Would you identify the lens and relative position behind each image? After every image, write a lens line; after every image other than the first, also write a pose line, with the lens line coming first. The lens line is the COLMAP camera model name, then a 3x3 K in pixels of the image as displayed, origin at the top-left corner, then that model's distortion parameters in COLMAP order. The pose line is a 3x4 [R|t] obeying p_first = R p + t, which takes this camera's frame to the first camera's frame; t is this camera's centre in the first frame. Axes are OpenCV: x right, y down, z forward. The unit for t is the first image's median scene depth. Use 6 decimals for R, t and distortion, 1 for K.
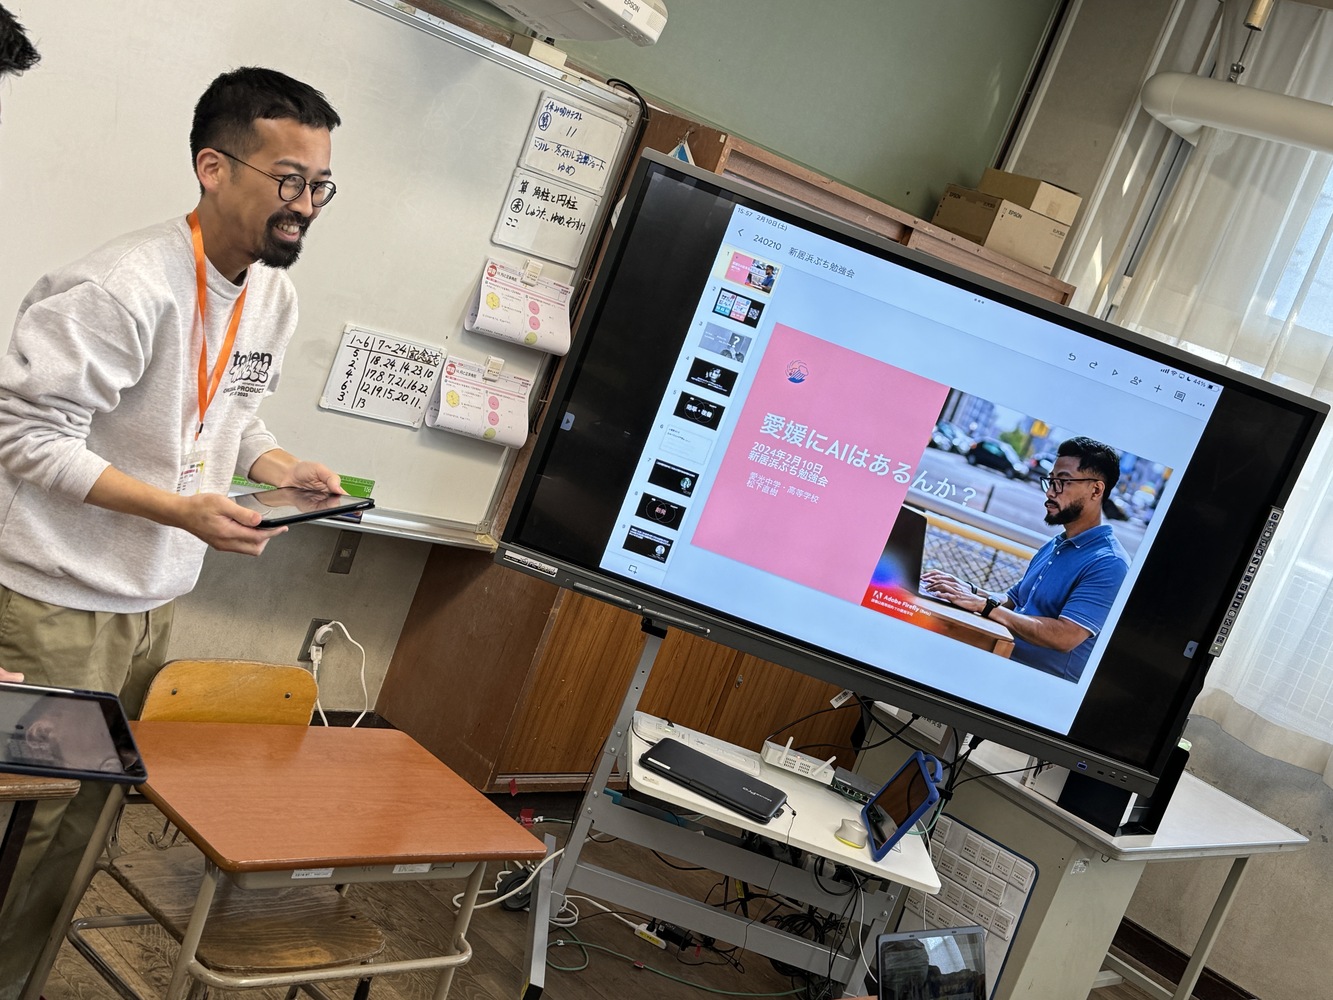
lens RADIAL K [[1734.9, 0, 666.5], [0, 1734.9, 500.0], [0, 0, 1]] dist [0.024973, -0.008403]
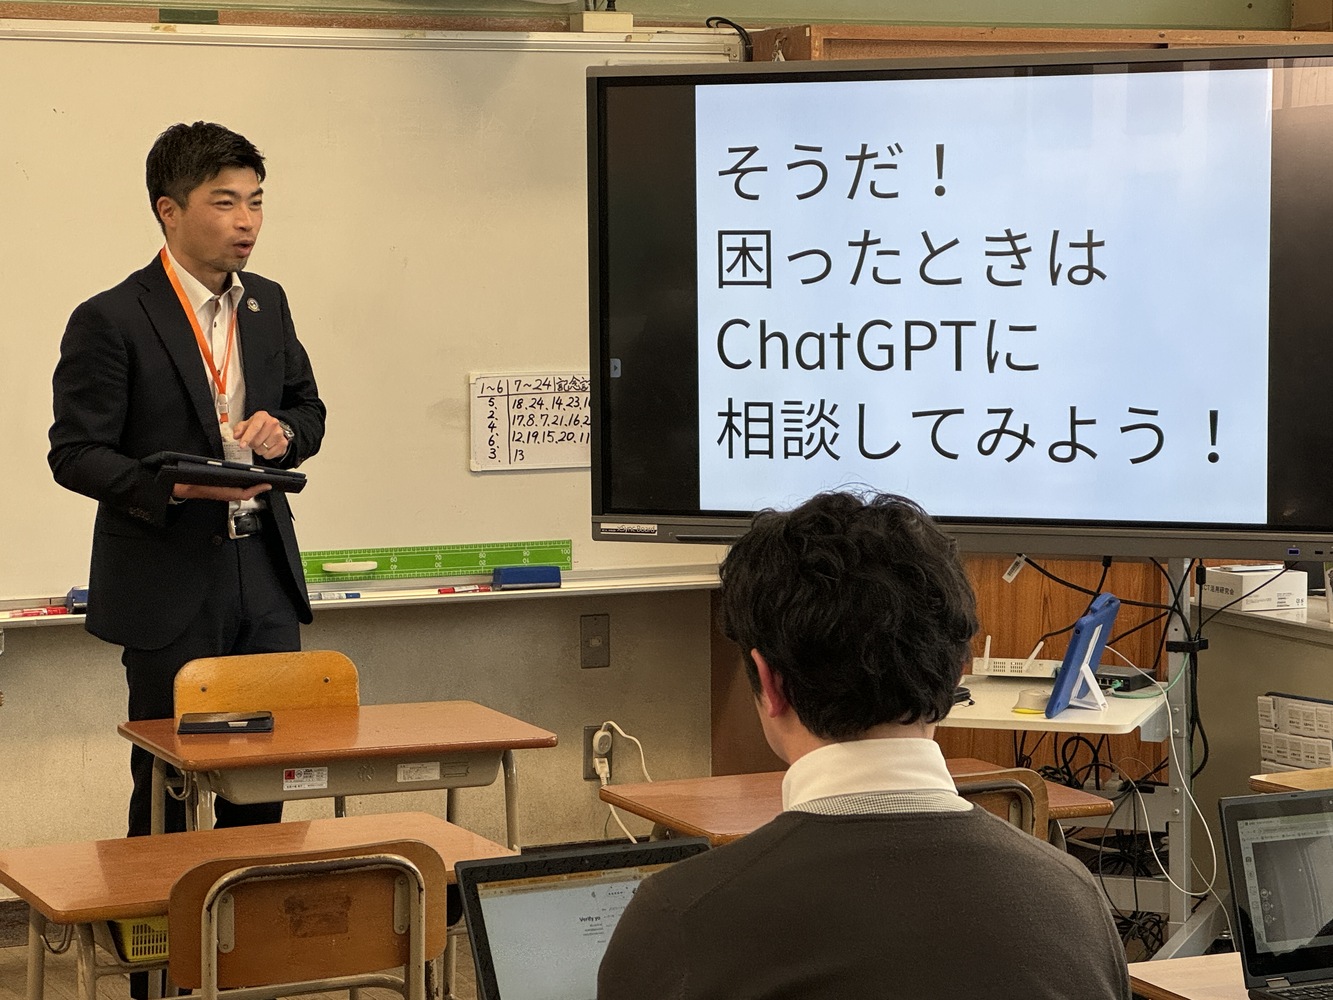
lens RADIAL K [[3401.2, 0, 666.5], [0, 3401.2, 500.0], [0, 0, 1]] dist [-0.849324, 15.399673]
pose [[0.854956, -0.331363, -0.399061, 0.573542], [0.259917, 0.939471, -0.223244, 0.372619], [0.448881, 0.087140, 0.889333, -0.507704]]
